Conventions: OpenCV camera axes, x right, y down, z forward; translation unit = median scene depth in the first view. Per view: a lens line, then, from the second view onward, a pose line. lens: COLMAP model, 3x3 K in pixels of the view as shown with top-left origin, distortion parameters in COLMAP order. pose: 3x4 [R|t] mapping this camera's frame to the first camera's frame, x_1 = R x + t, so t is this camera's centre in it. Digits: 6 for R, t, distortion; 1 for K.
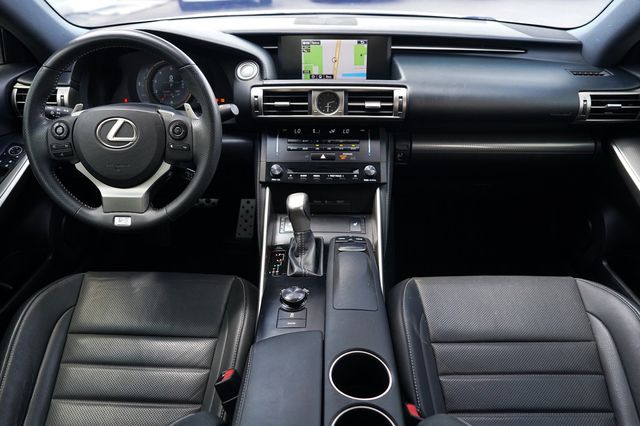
lens RADIAL K [[469.9, 0, 315.6], [0, 469.9, 209.1], [0, 0, 1]] dist [-0.095852, 0.059756]
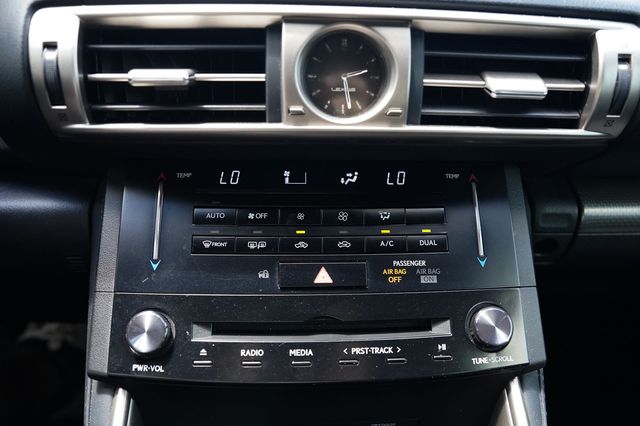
lens RADIAL K [[471.6, 0, 323.3], [0, 471.6, 215.3], [0, 0, 1]] dist [-0.062767, 0.021260]
pose [[0.995309, -0.011683, 0.096040, -0.010131], [0.010387, 0.999848, 0.013983, -0.153497], [-0.096189, -0.012920, 0.995279, 0.739281]]
